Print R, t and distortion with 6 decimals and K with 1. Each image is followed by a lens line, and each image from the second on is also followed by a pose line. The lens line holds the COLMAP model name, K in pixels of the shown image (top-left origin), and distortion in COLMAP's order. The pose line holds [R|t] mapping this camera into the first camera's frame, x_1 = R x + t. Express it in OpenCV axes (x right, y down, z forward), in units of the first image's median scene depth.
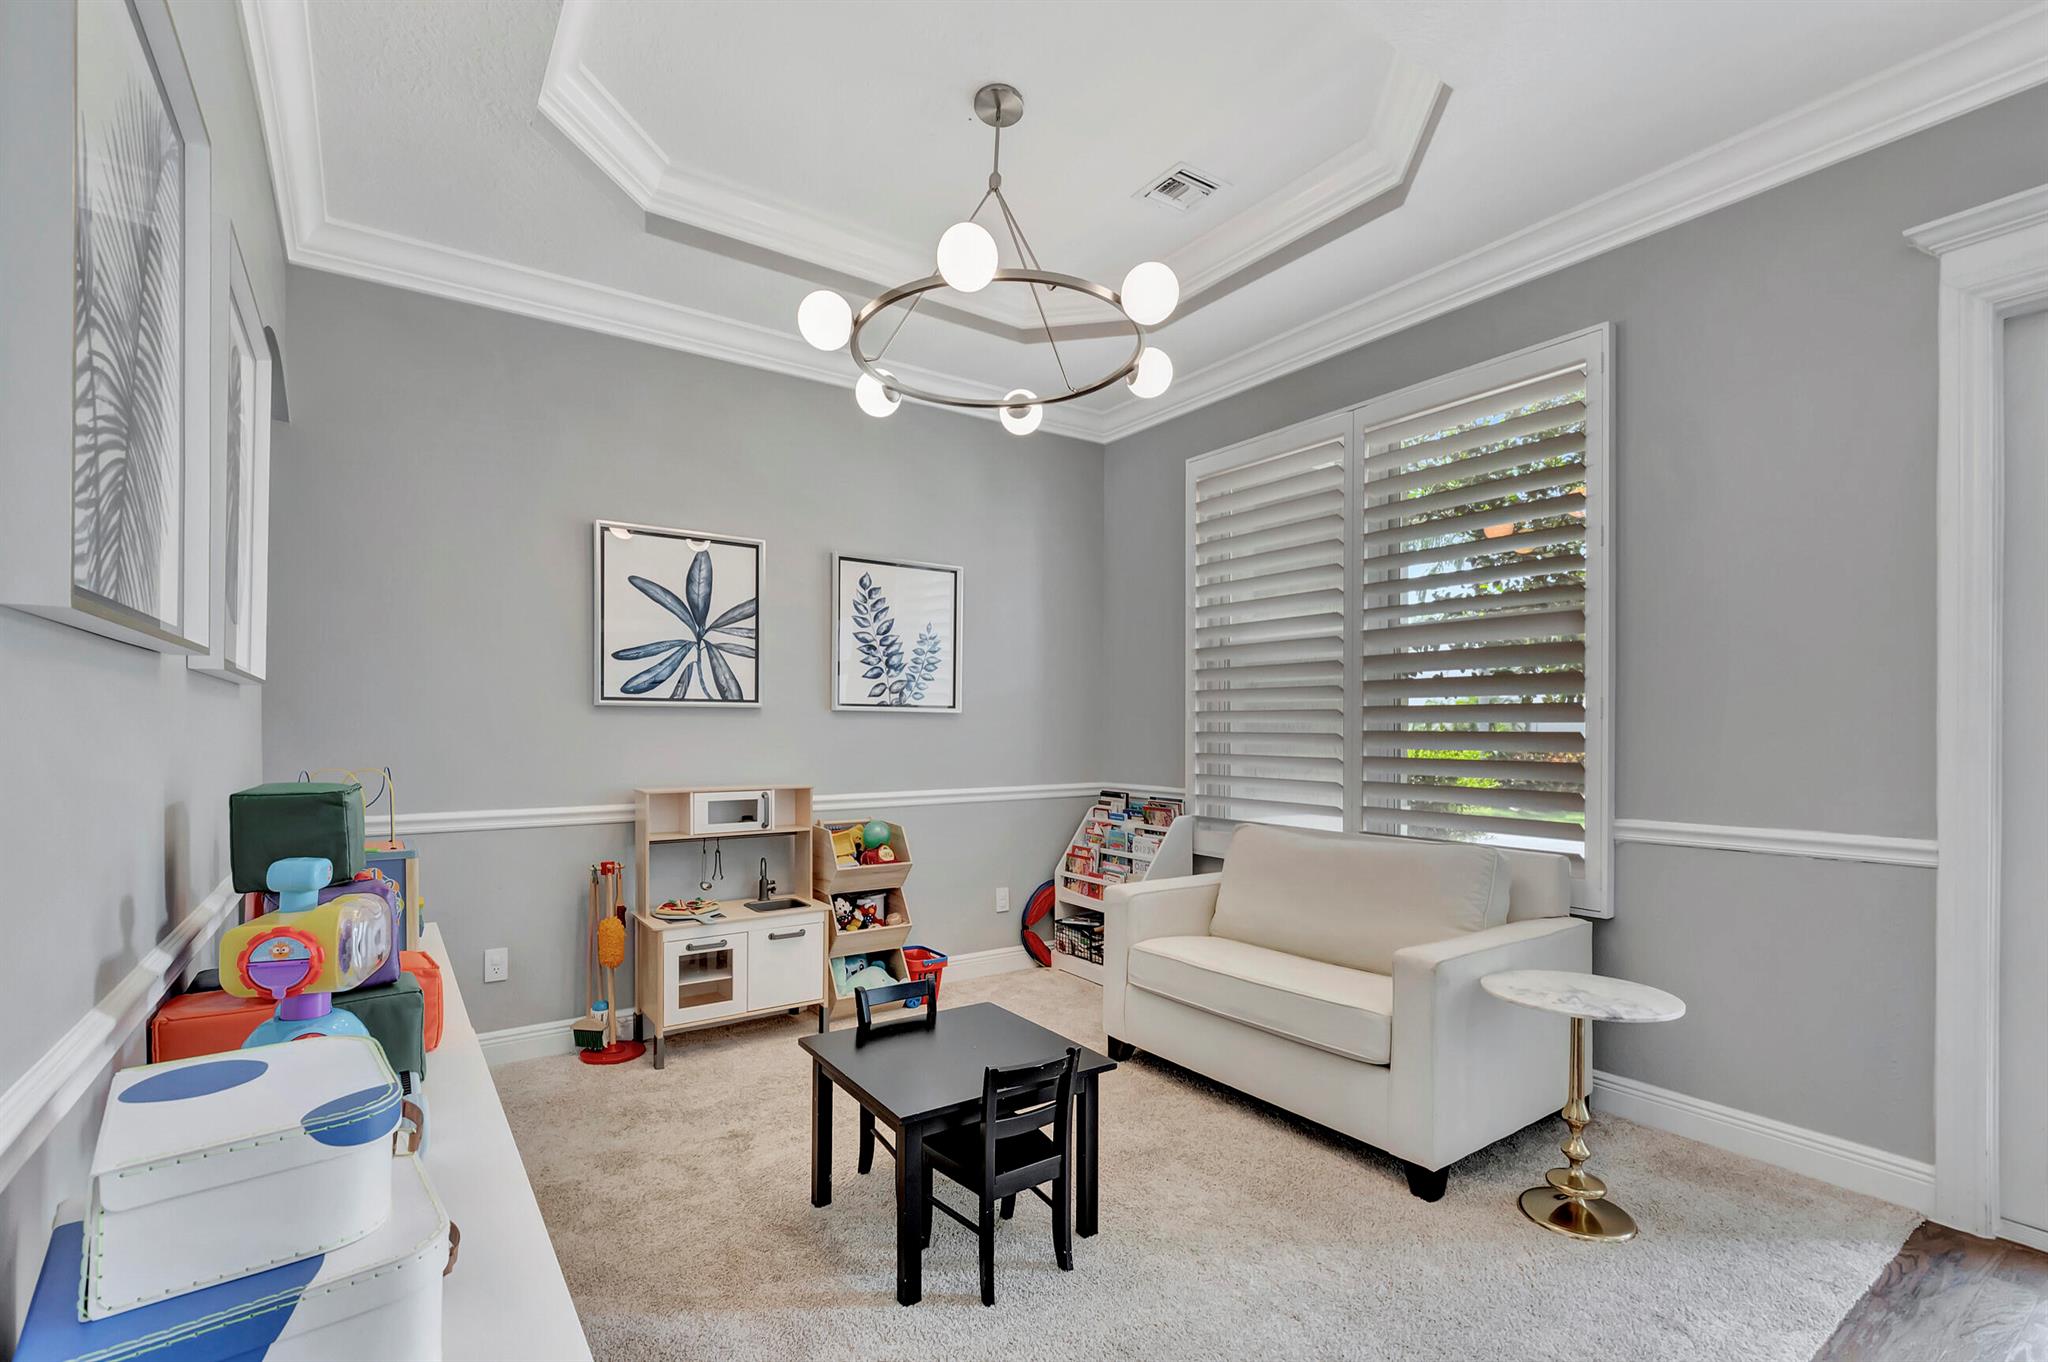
lens RADIAL K [[923.3, 0, 1003.4], [0, 923.3, 731.6], [0, 0, 1]] dist [0.001029, 0.000233]
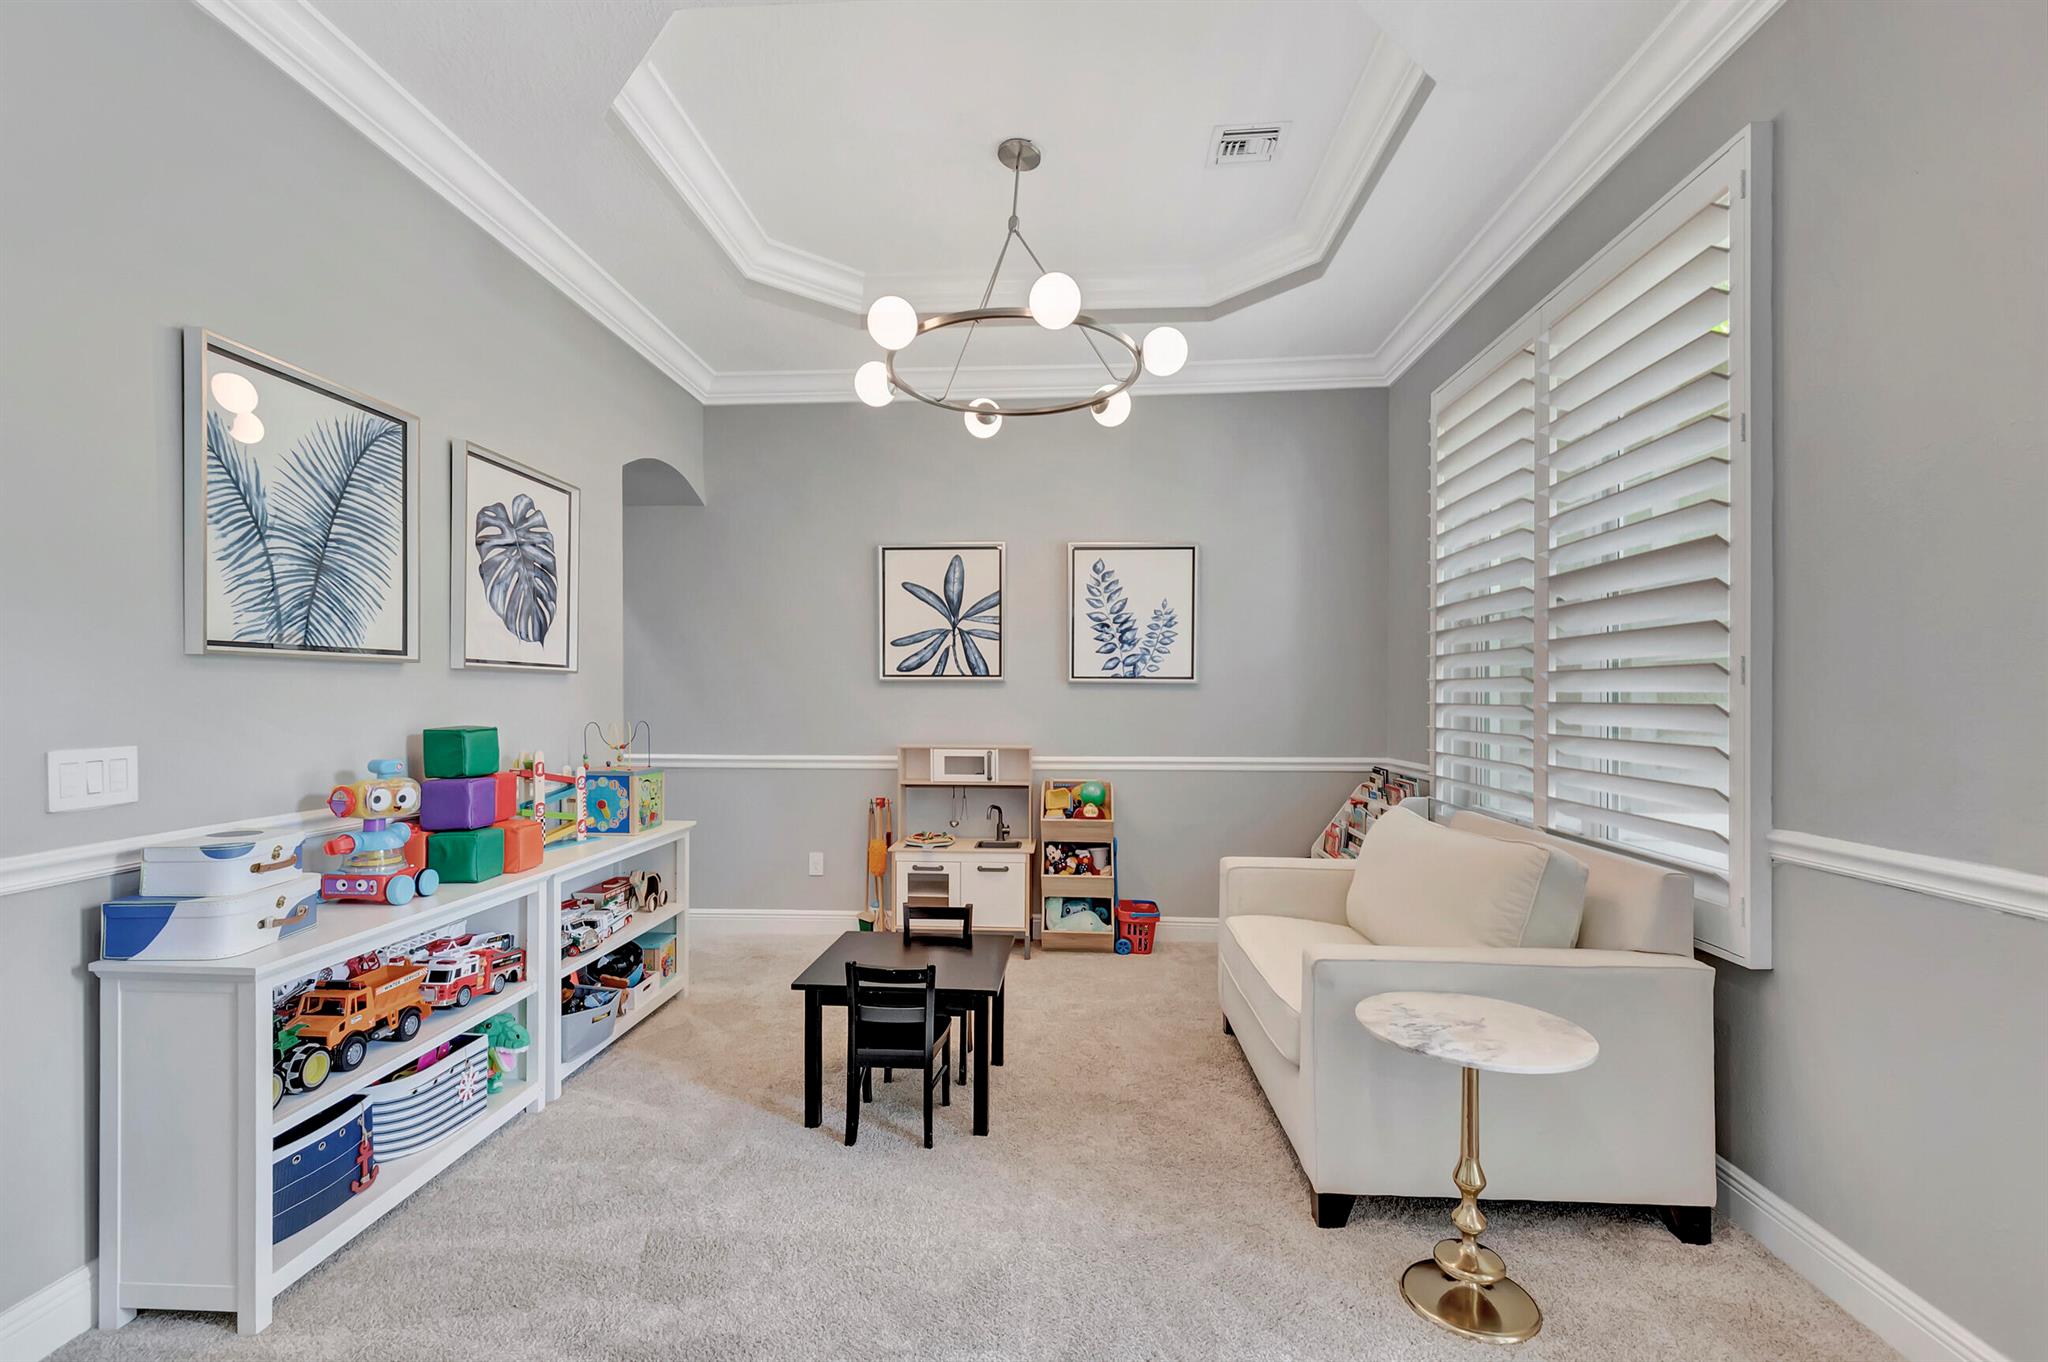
lens RADIAL K [[923.3, 0, 1023.7], [0, 923.3, 705.3], [0, 0, 1]] dist [0.001029, 0.000233]
pose [[0.779967, 0.006029, -0.625792, 0.528124], [-0.002911, 0.999978, 0.006007, -0.001773], [0.625814, -0.002864, 0.779967, 0.079162]]
